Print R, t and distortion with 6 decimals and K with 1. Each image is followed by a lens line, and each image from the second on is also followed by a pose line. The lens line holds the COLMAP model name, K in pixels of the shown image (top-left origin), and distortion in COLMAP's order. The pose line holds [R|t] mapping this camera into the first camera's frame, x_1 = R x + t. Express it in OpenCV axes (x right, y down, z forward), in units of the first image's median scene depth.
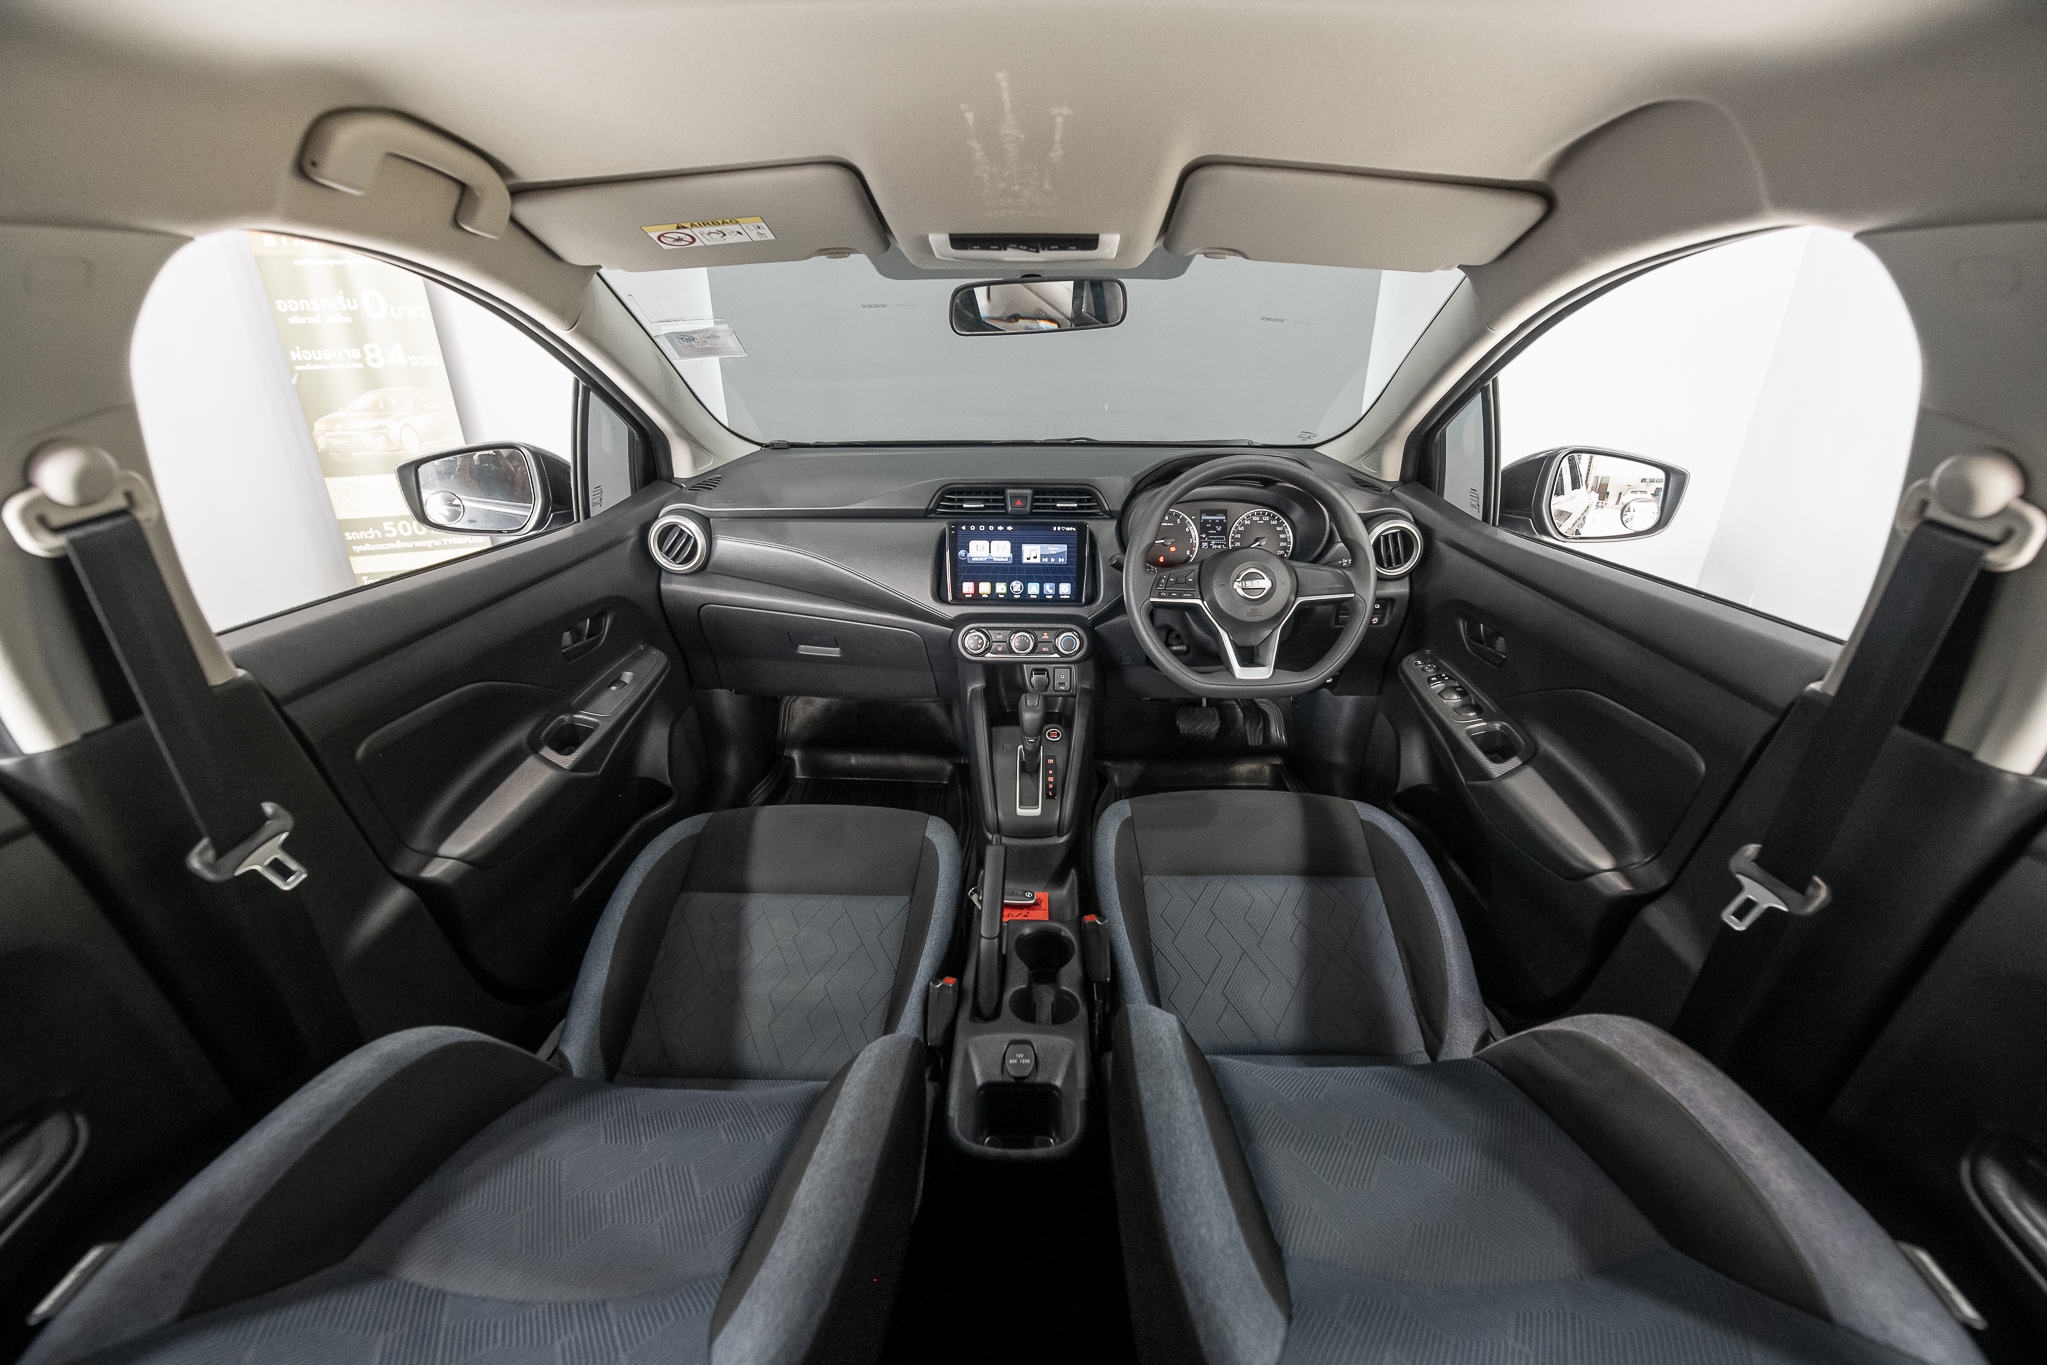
lens RADIAL K [[817.6, 0, 1017.9], [0, 817.6, 690.1], [0, 0, 1]] dist [-0.012326, -0.000357]
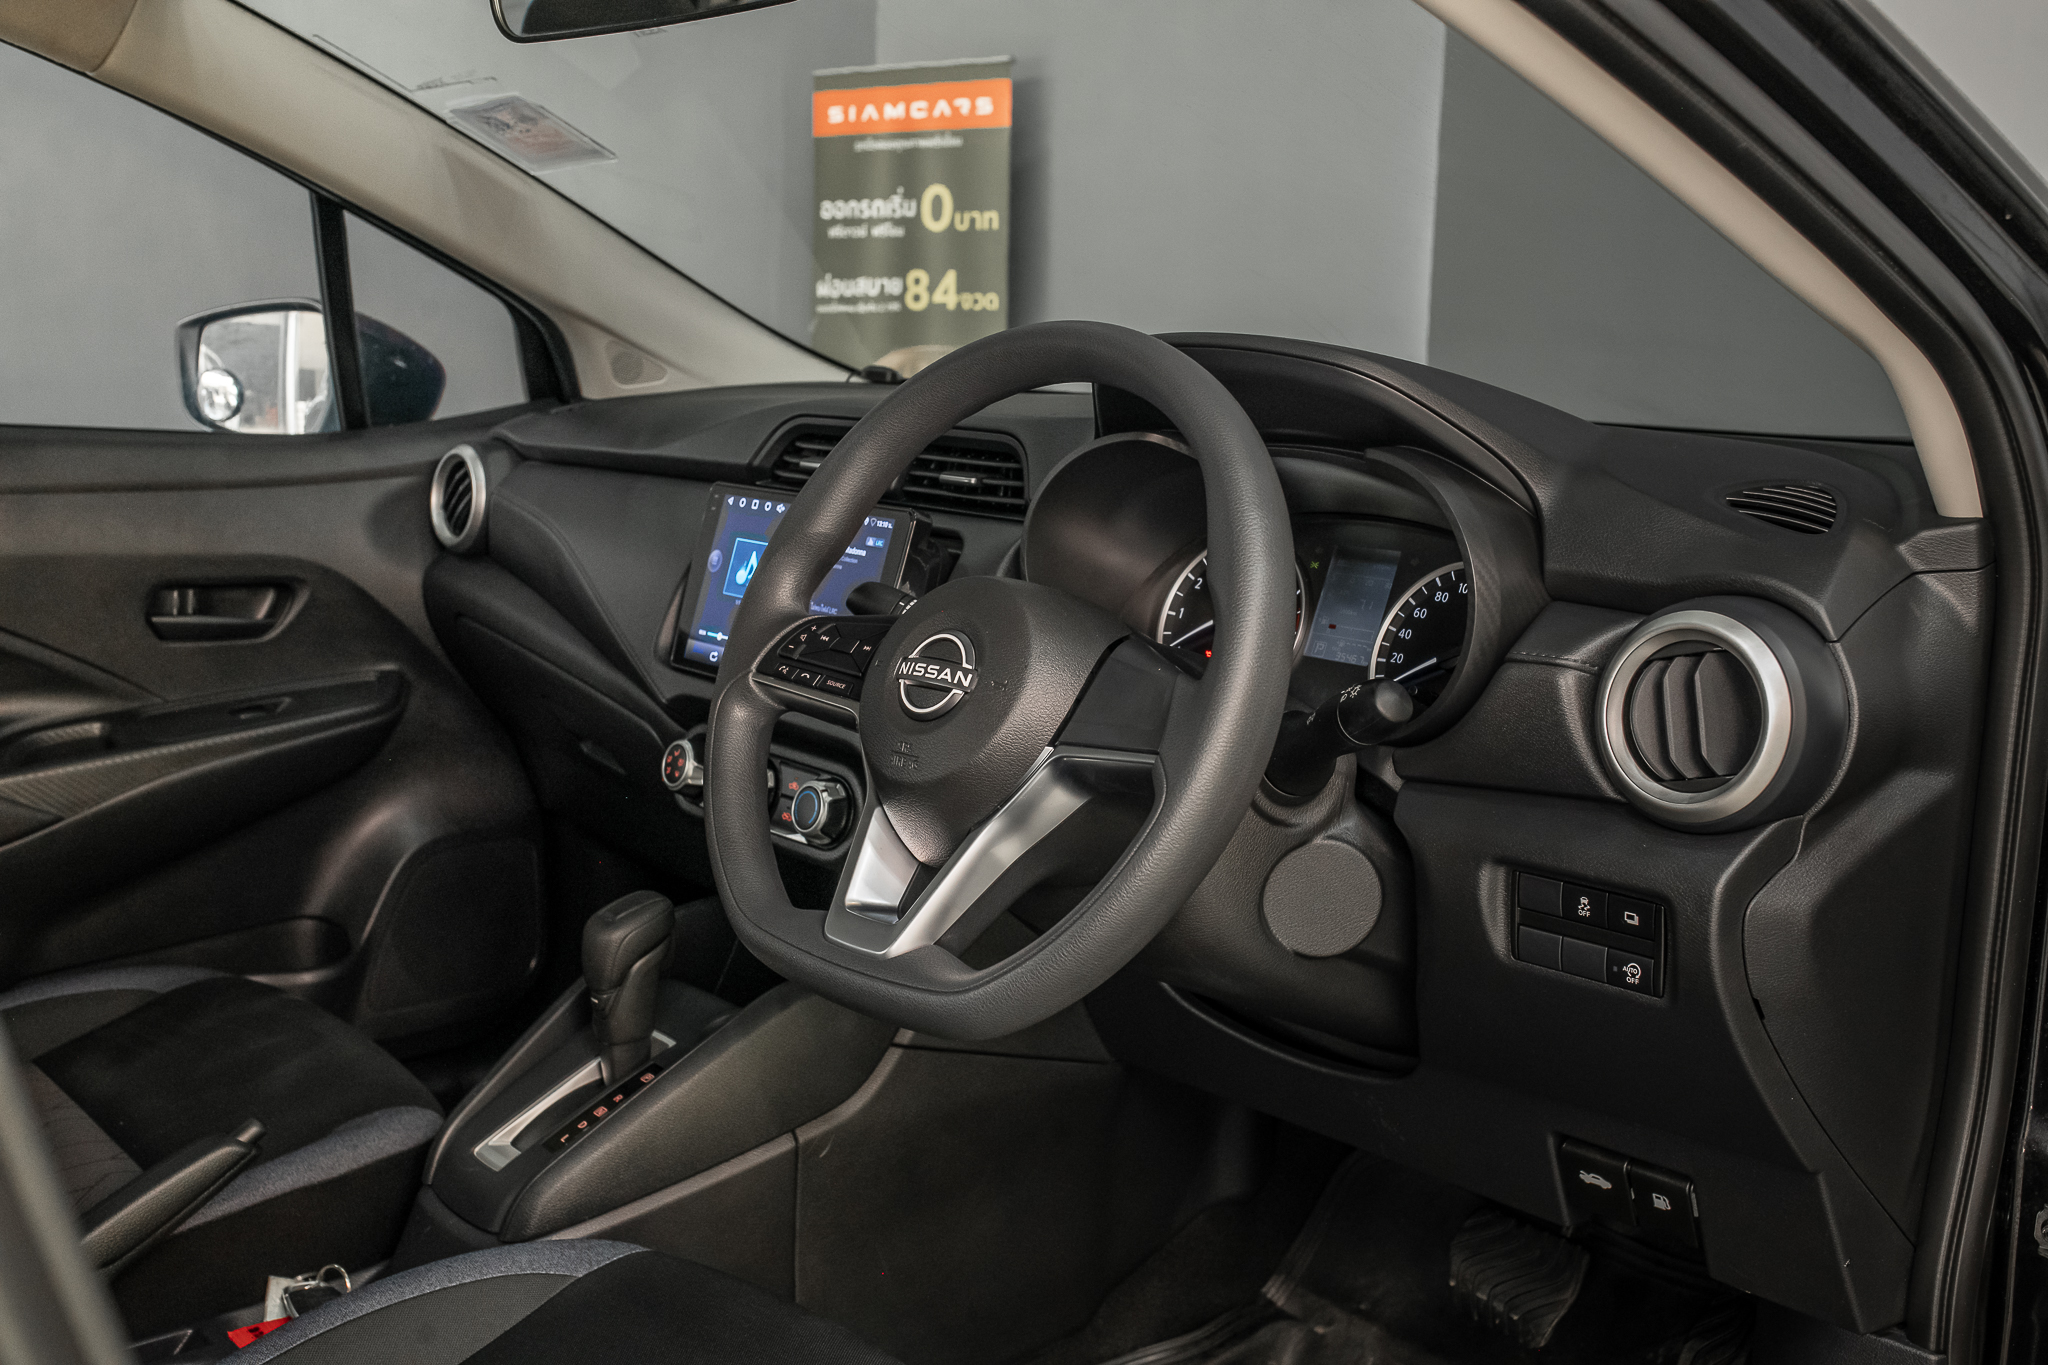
lens RADIAL K [[1959.2, 0, 1027.6], [0, 1959.2, 682.9], [0, 0, 1]] dist [-0.045873, 0.000000]
pose [[0.689240, 0.148002, -0.709255, 0.766819], [-0.316587, 0.942038, -0.111076, -0.042960], [0.651706, 0.301099, 0.696146, 0.409311]]
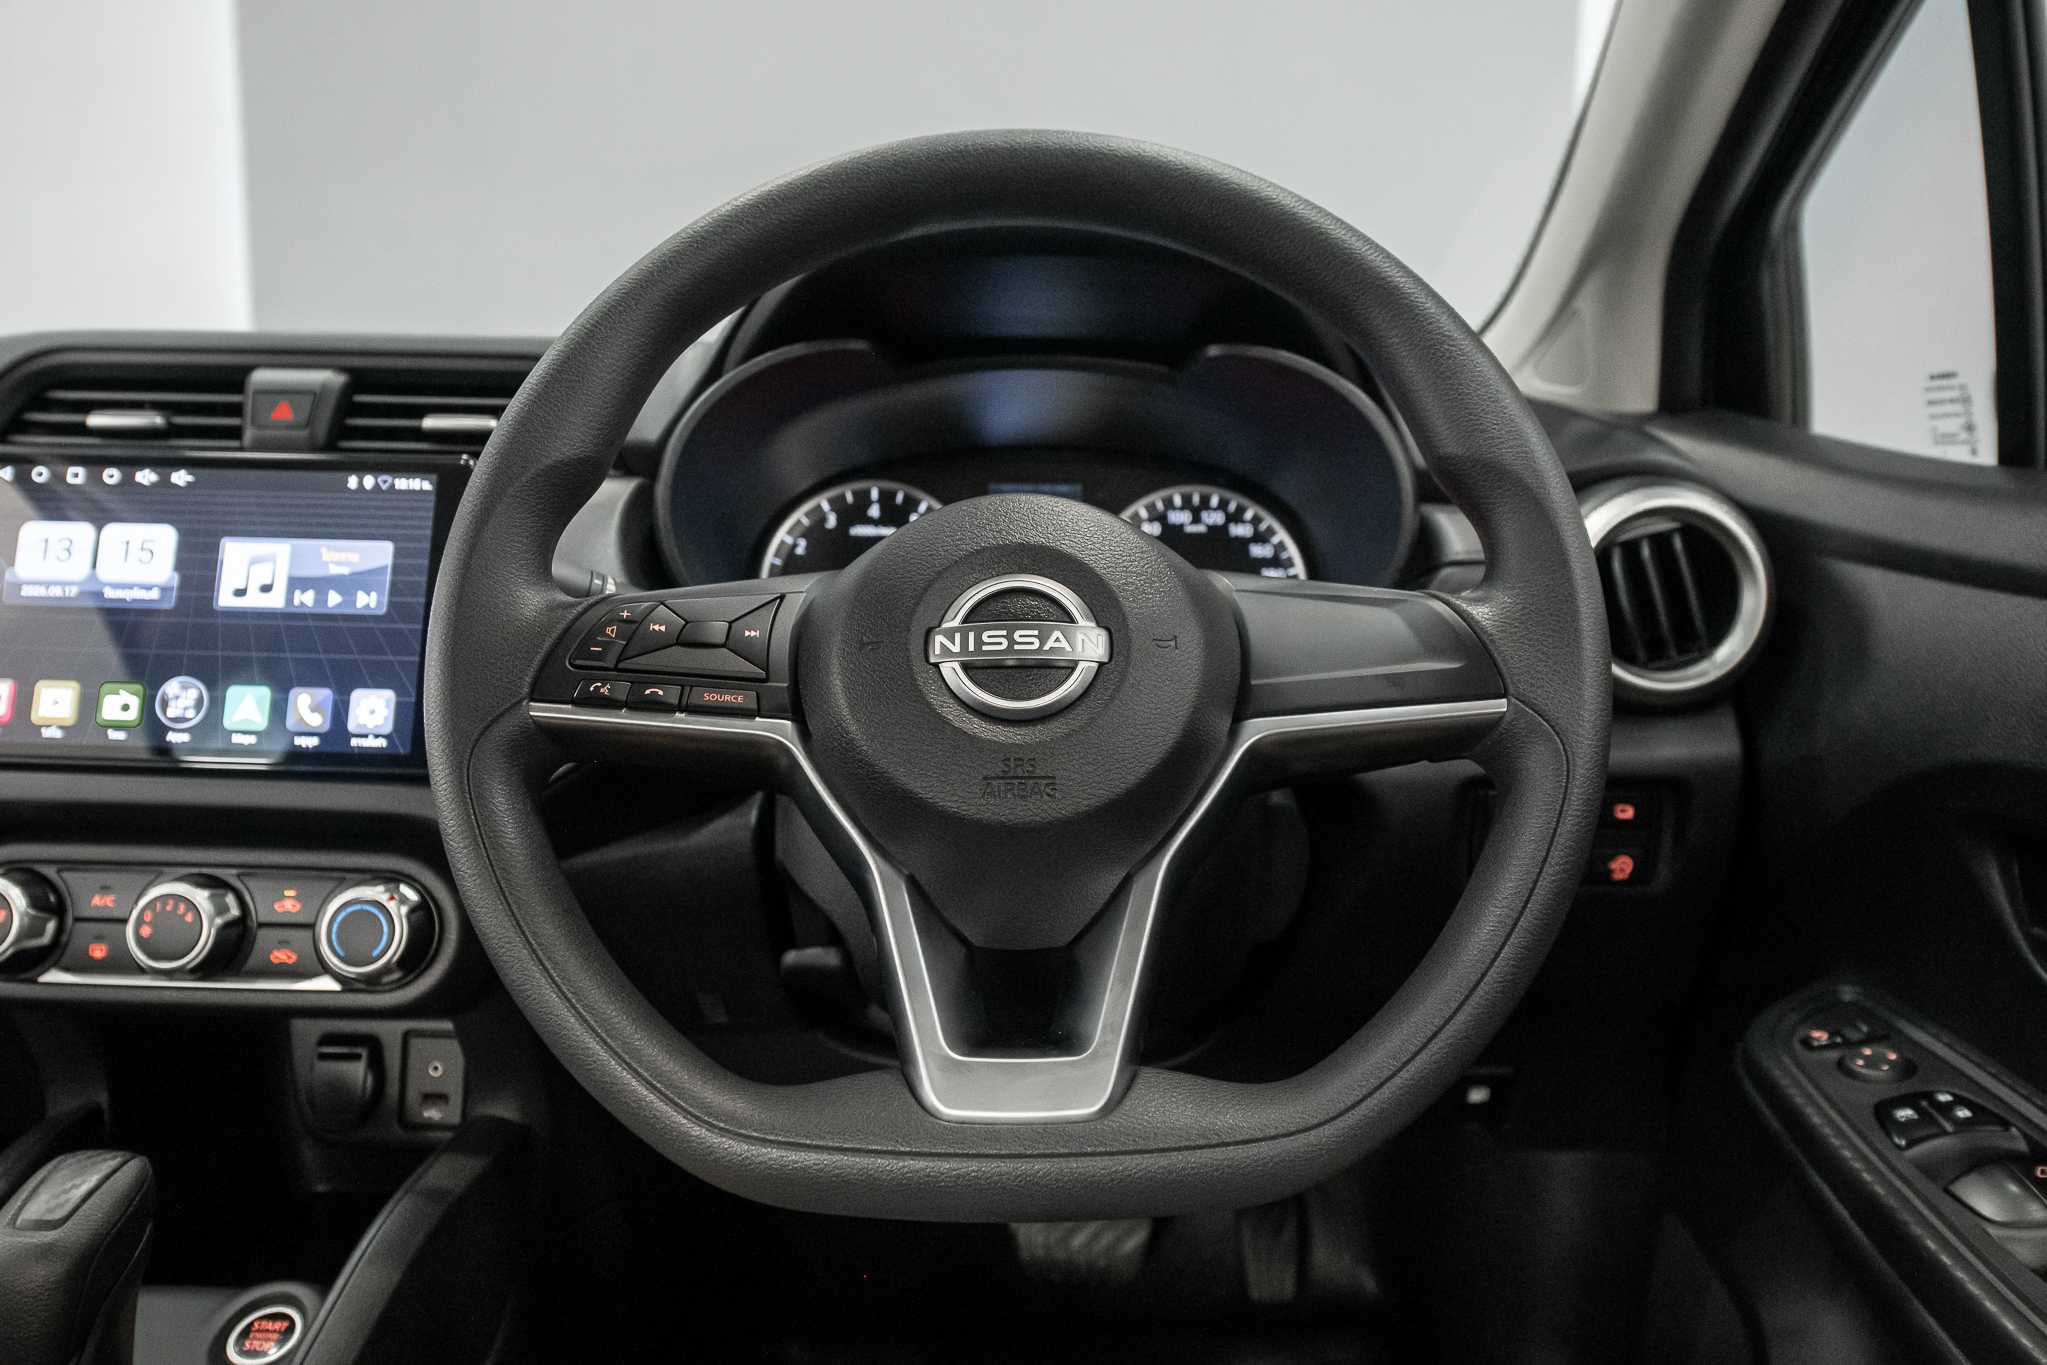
lens RADIAL K [[1422.7, 0, 1016.7], [0, 1422.7, 676.7], [0, 0, 1]] dist [-0.005028, 0.002183]
pose [[0.999757, 0.019971, 0.009352, 0.247742], [-0.016816, 0.964760, -0.262592, -0.022935], [-0.014266, 0.262371, 0.964862, 0.566911]]
